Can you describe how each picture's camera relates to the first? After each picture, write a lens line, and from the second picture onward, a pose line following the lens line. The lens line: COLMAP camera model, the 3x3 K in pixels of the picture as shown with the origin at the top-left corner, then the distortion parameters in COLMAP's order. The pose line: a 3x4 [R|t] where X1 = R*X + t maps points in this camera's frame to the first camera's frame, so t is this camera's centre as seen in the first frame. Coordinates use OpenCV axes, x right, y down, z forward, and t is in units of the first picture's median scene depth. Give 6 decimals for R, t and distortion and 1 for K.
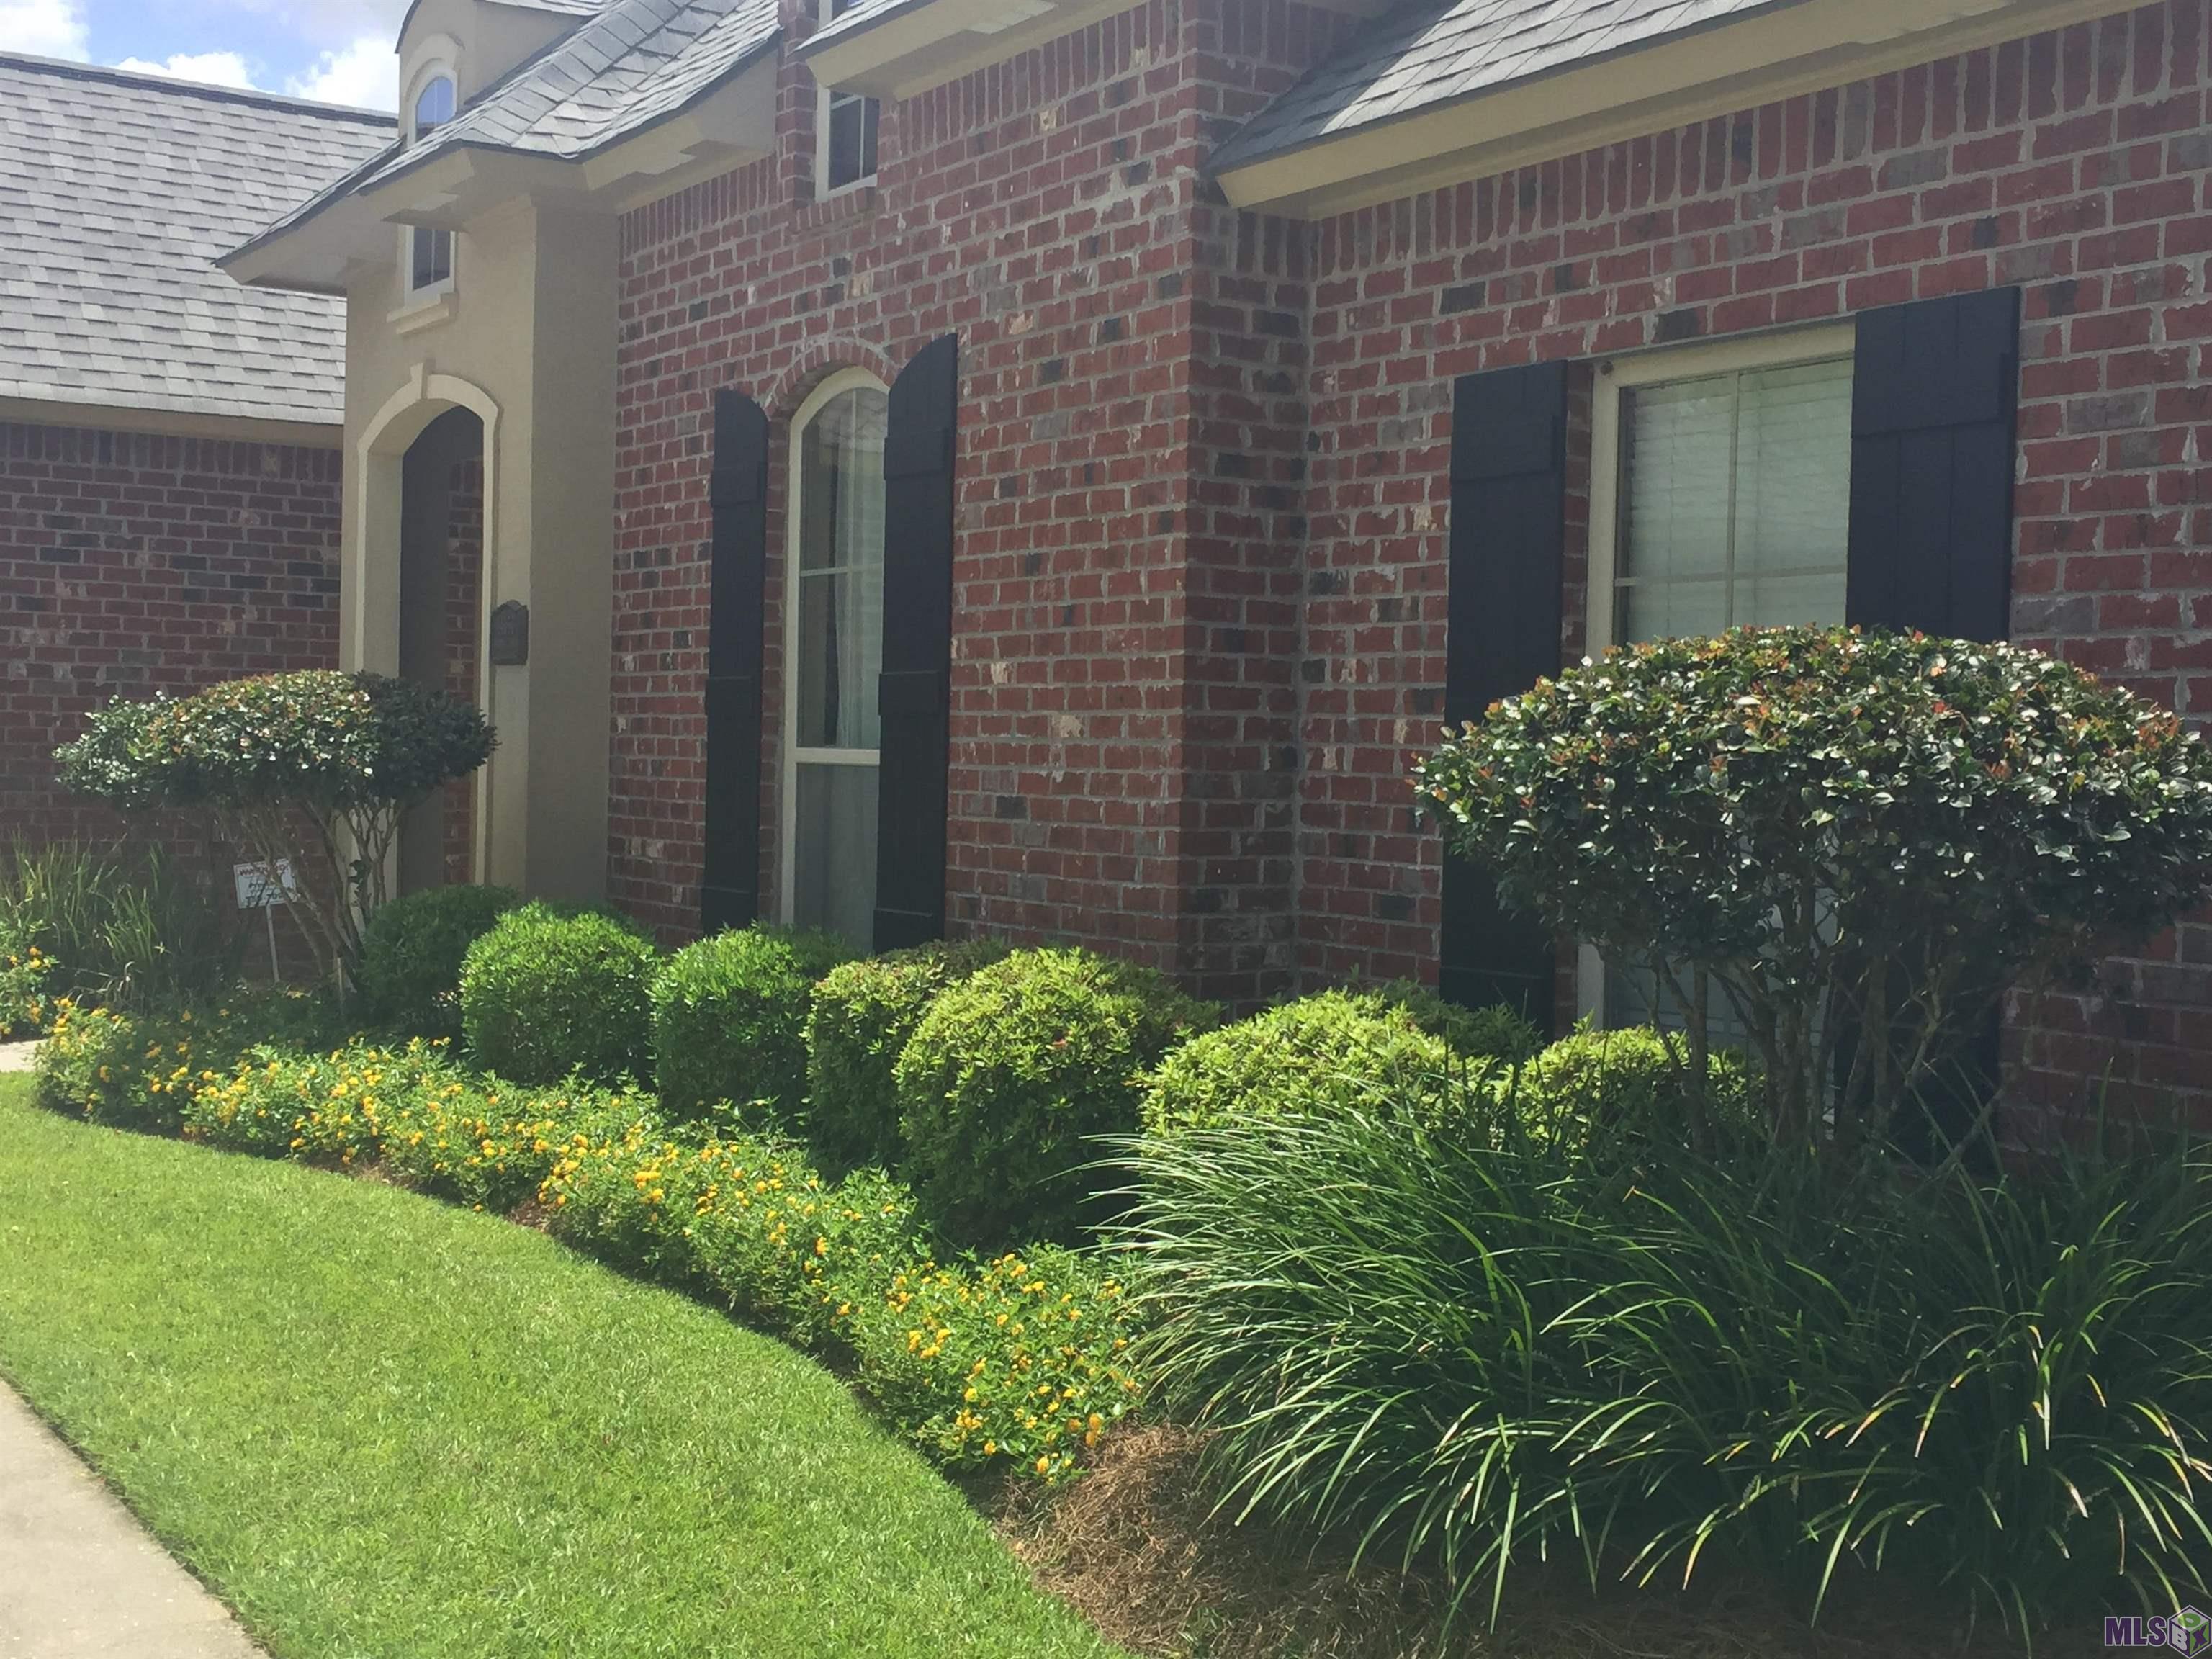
lens RADIAL K [[2716.5, 0, 1106.0], [0, 2716.5, 829.5], [0, 0, 1]] dist [0.069998, 0.012877]
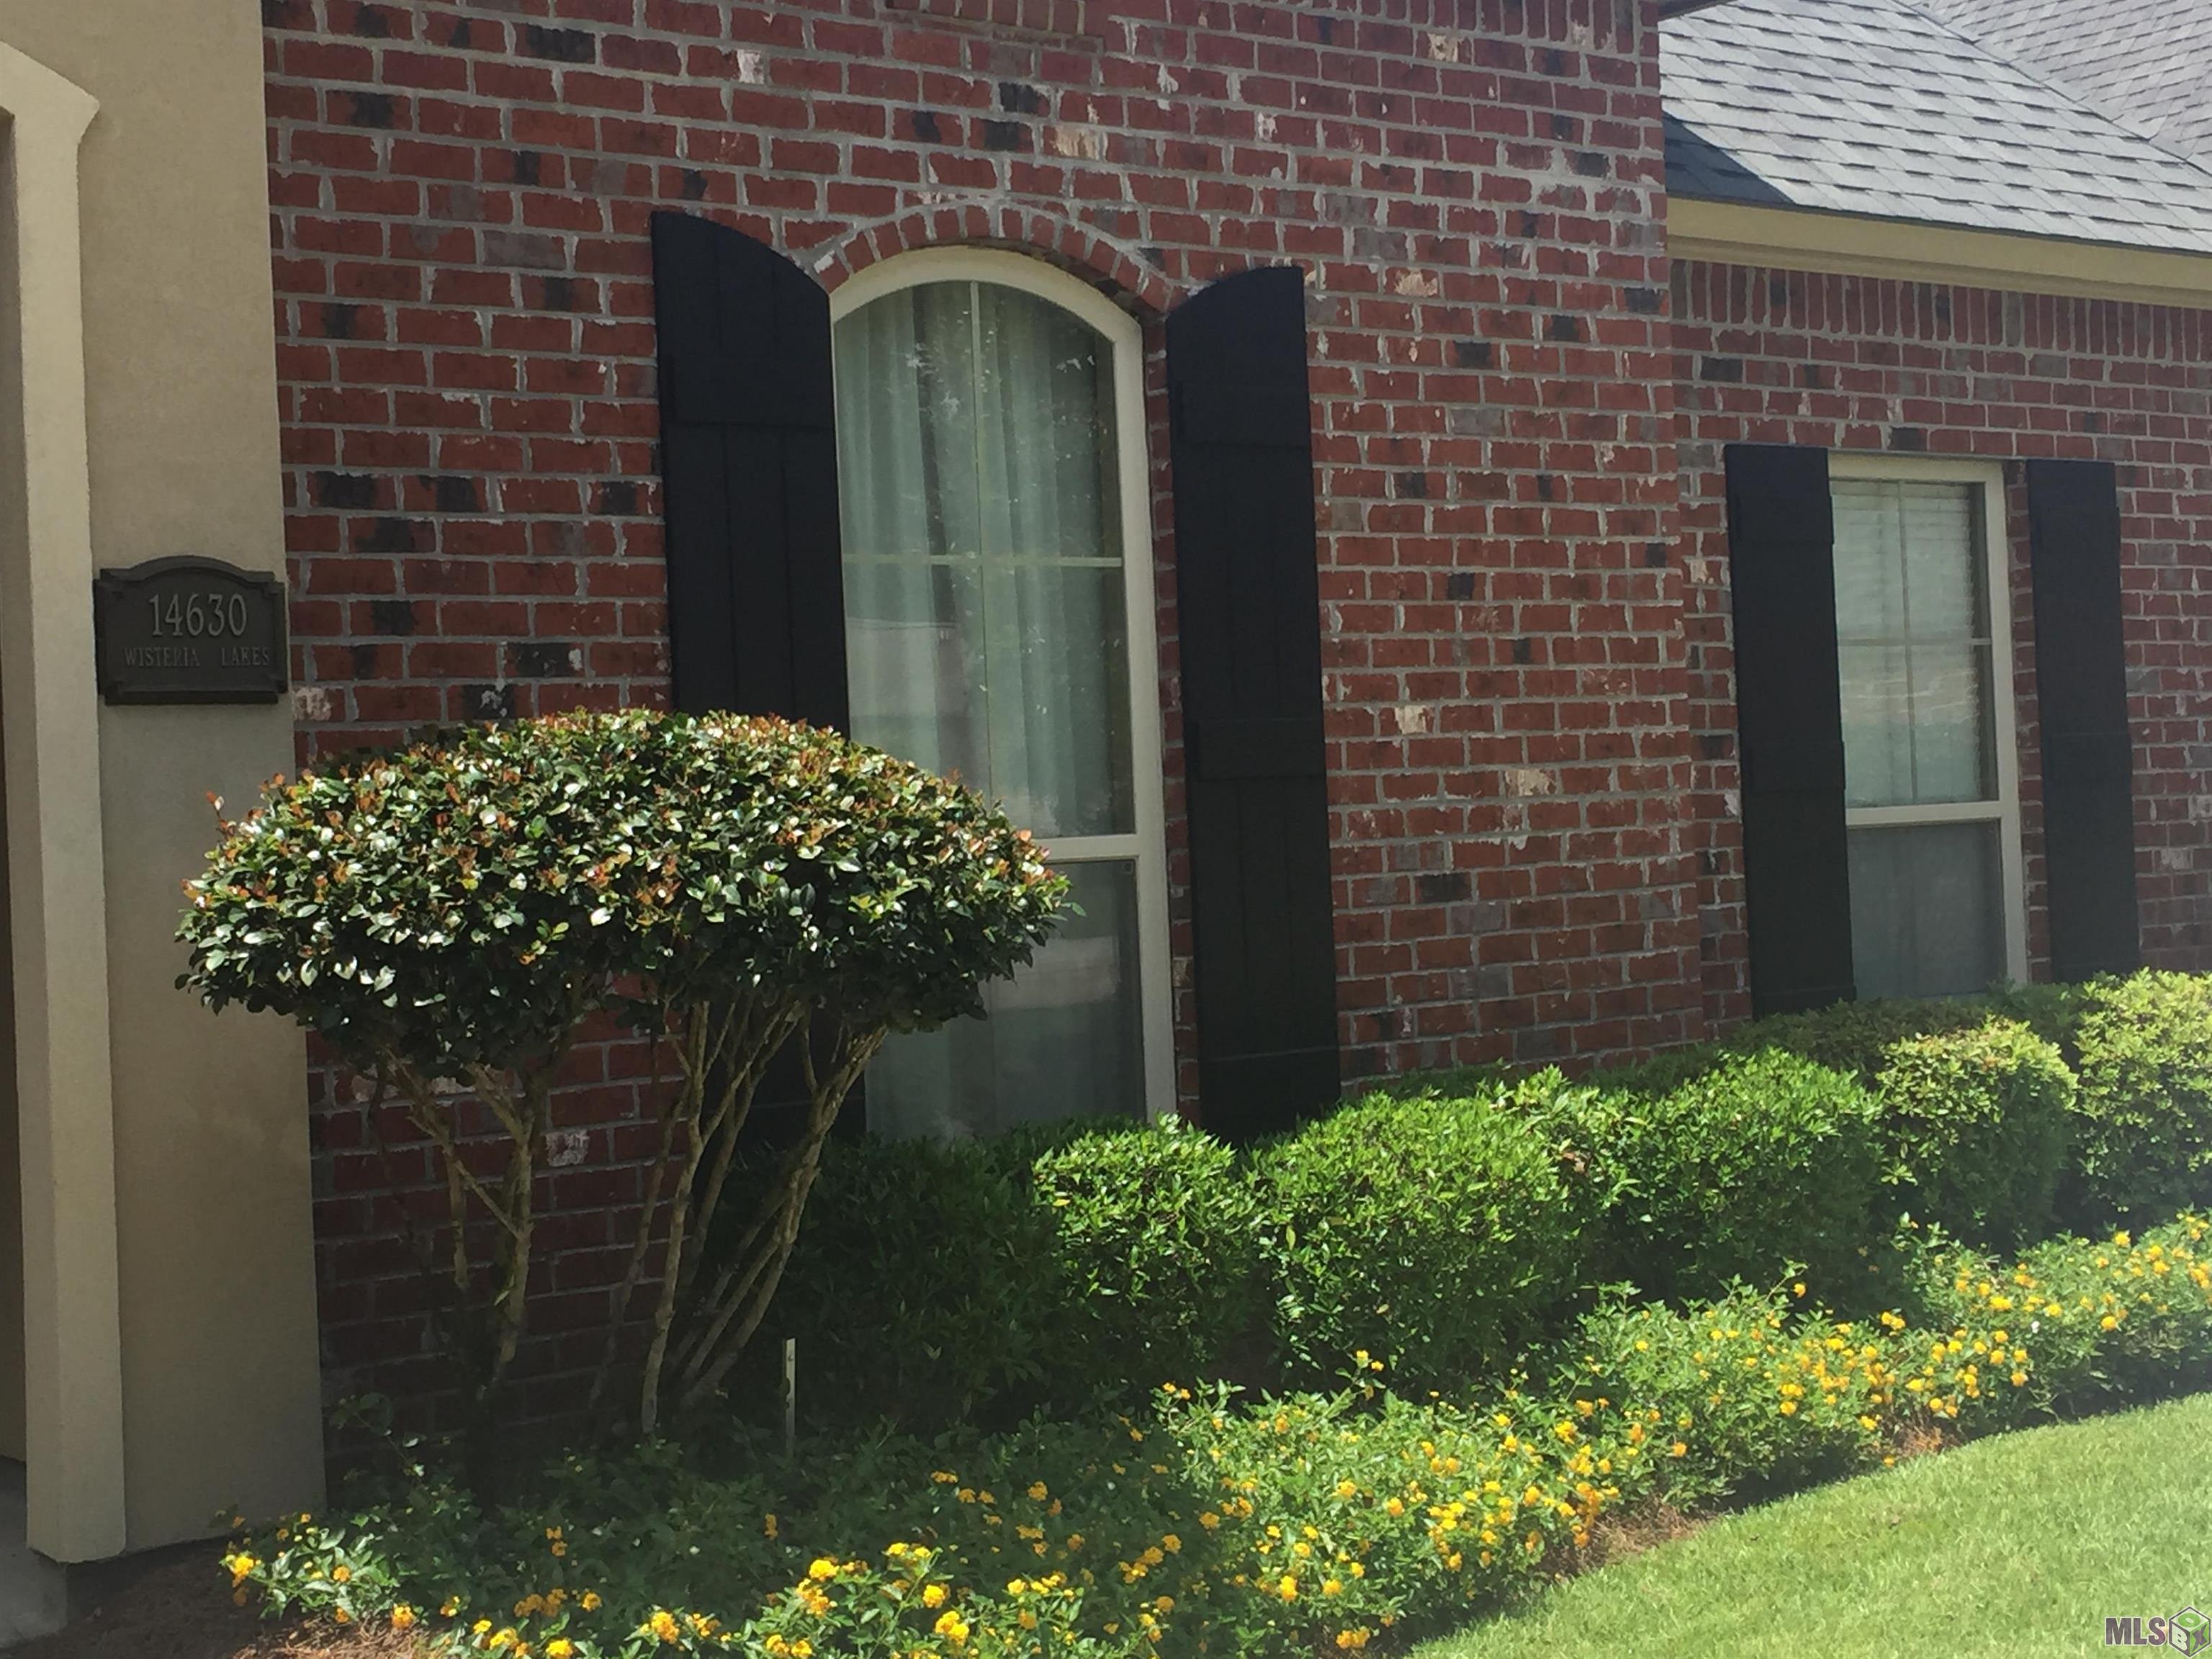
lens RADIAL K [[3535.2, 0, 1106.0], [0, 3535.2, 829.5], [0, 0, 1]] dist [0.040949, 0.192594]
pose [[-0.121372, -0.019758, 0.992410, -1.114898], [0.069691, 0.997165, 0.028376, -0.065301], [-0.990158, 0.072607, -0.119651, 1.295055]]
